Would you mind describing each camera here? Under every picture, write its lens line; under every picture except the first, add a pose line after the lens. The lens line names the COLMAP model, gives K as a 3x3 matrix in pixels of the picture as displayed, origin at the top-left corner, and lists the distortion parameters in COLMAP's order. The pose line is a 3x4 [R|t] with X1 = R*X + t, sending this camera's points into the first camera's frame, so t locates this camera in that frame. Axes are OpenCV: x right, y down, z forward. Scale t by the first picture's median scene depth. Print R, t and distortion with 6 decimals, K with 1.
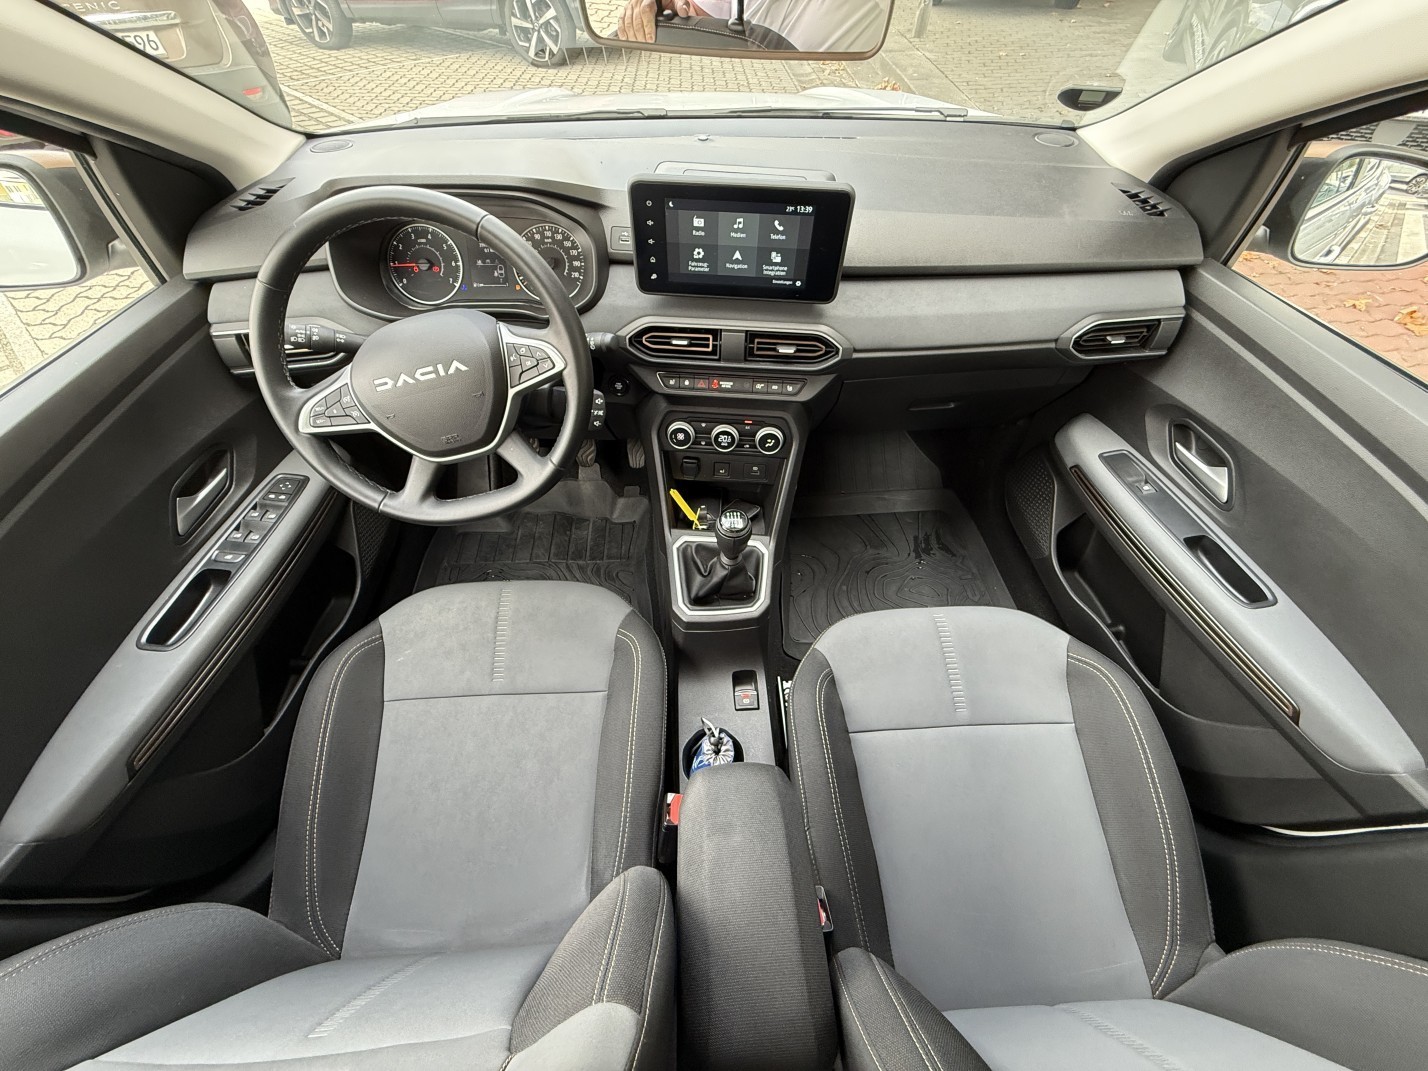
lens RADIAL K [[593.8, 0, 724.2], [0, 593.8, 543.3], [0, 0, 1]] dist [-0.003113, -0.000174]
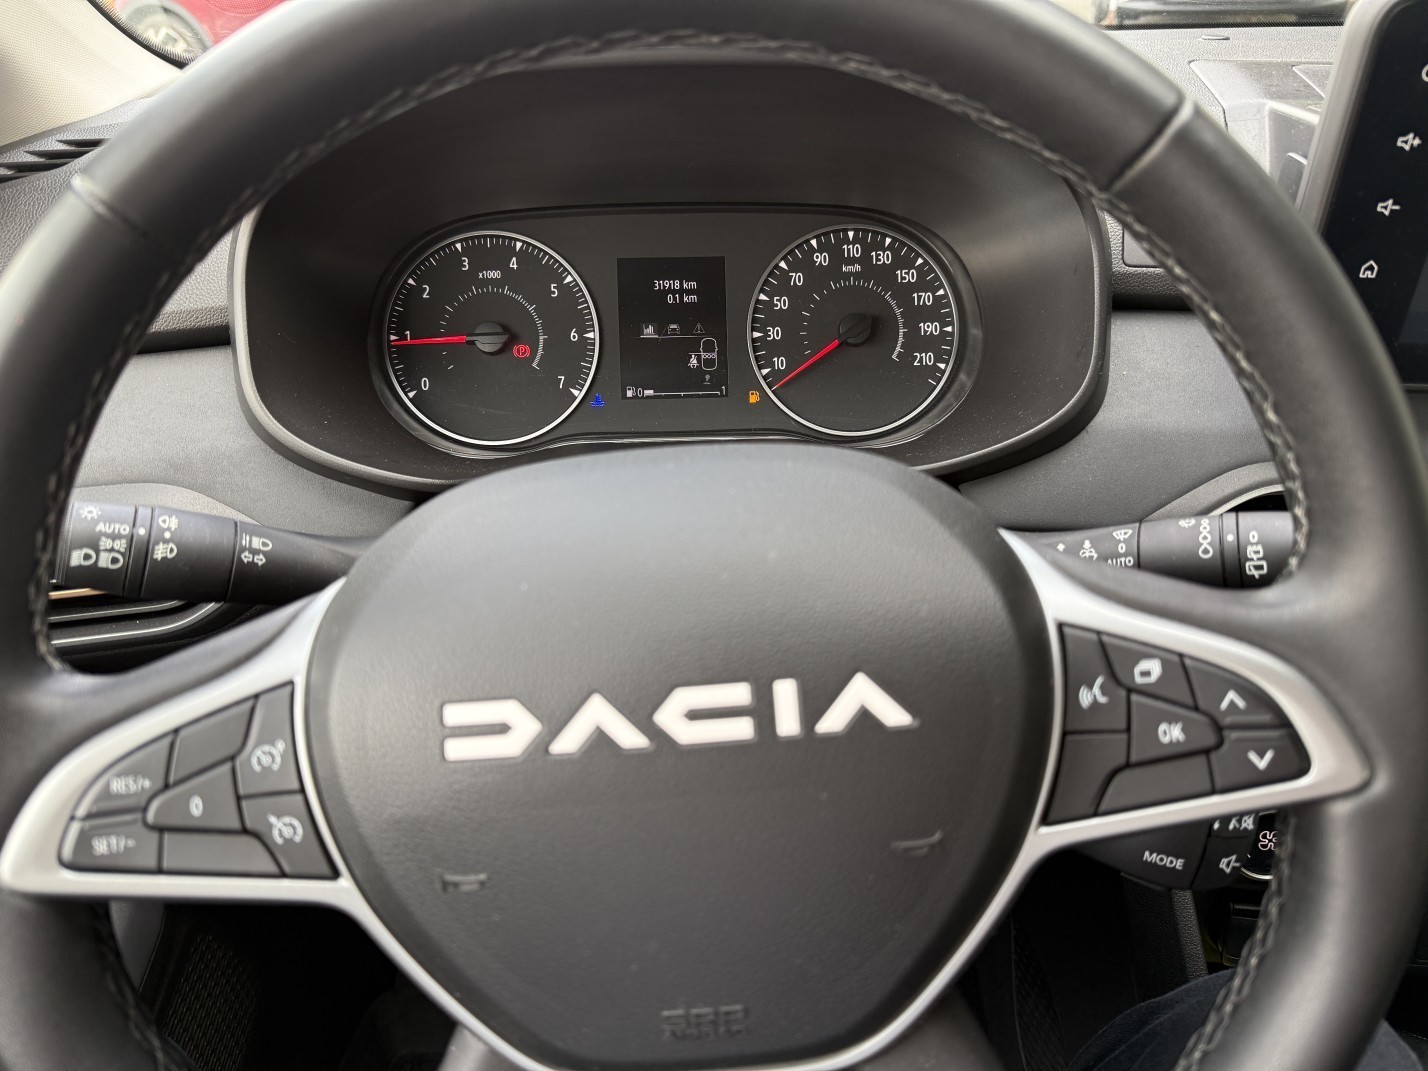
lens RADIAL K [[1095.6, 0, 720.9], [0, 1095.6, 546.4], [0, 0, 1]] dist [0.026054, -0.025367]
pose [[0.999254, -0.017205, -0.034578, -0.375967], [0.005320, 0.948075, -0.318002, -0.167983], [0.038253, 0.317581, 0.947459, 0.477810]]
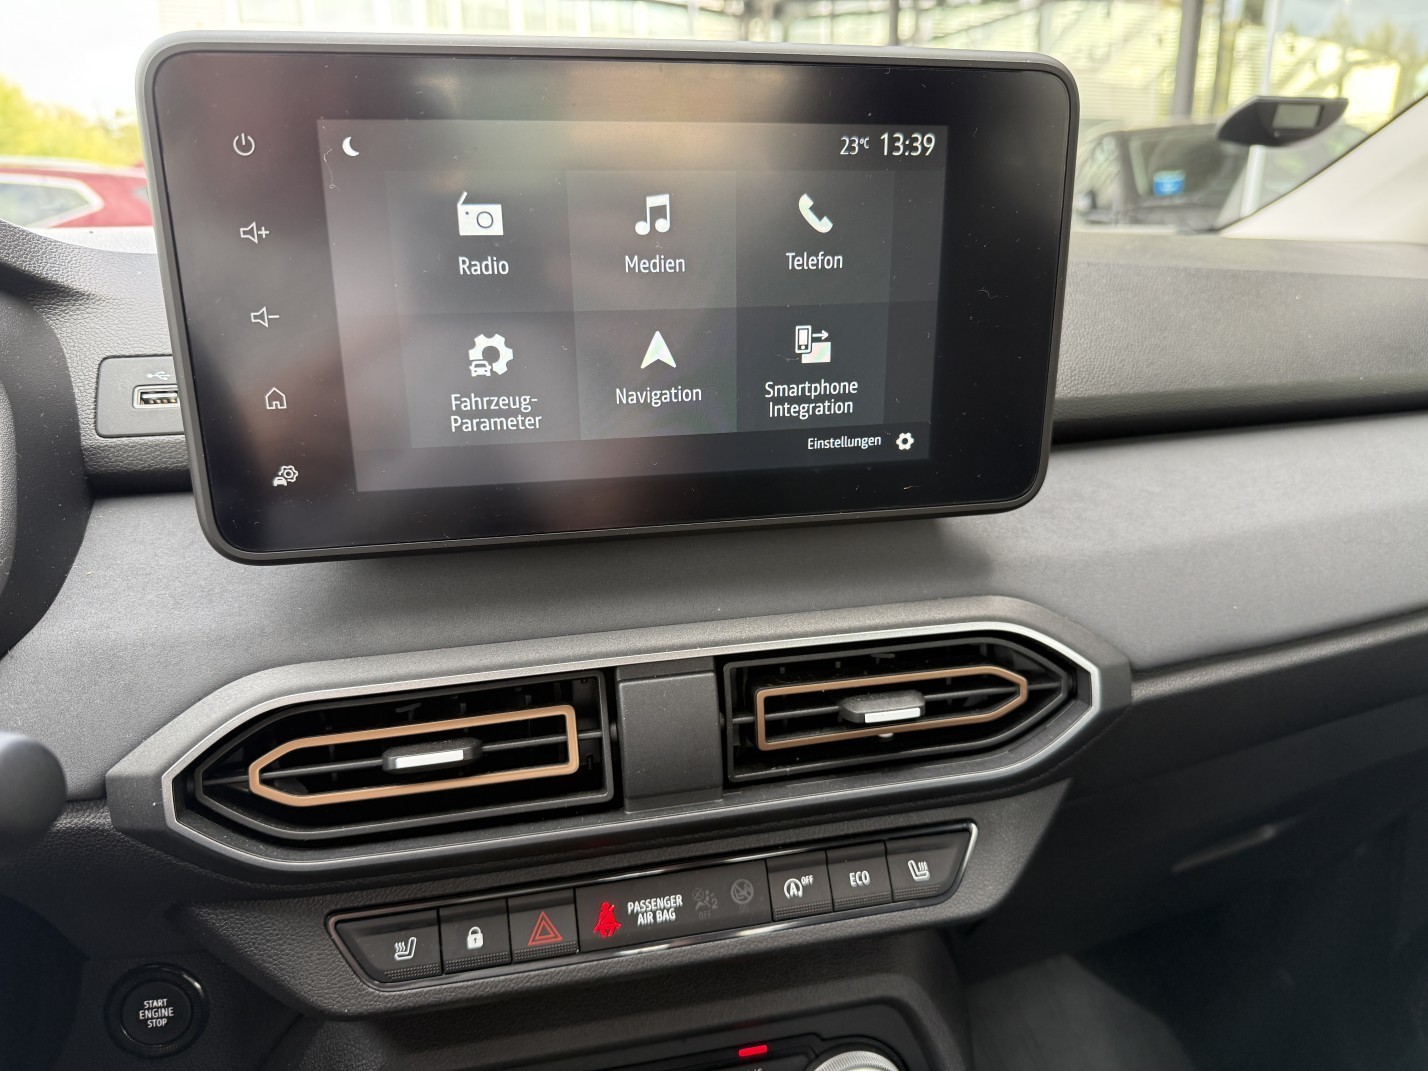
lens RADIAL K [[1095.6, 0, 721.1], [0, 1095.6, 533.1], [0, 0, 1]] dist [0.026054, -0.025367]
pose [[0.958922, -0.116613, 0.258592, -0.067156], [0.238316, 0.825630, -0.511411, -0.175286], [-0.153864, 0.552030, 0.819505, 0.607942]]
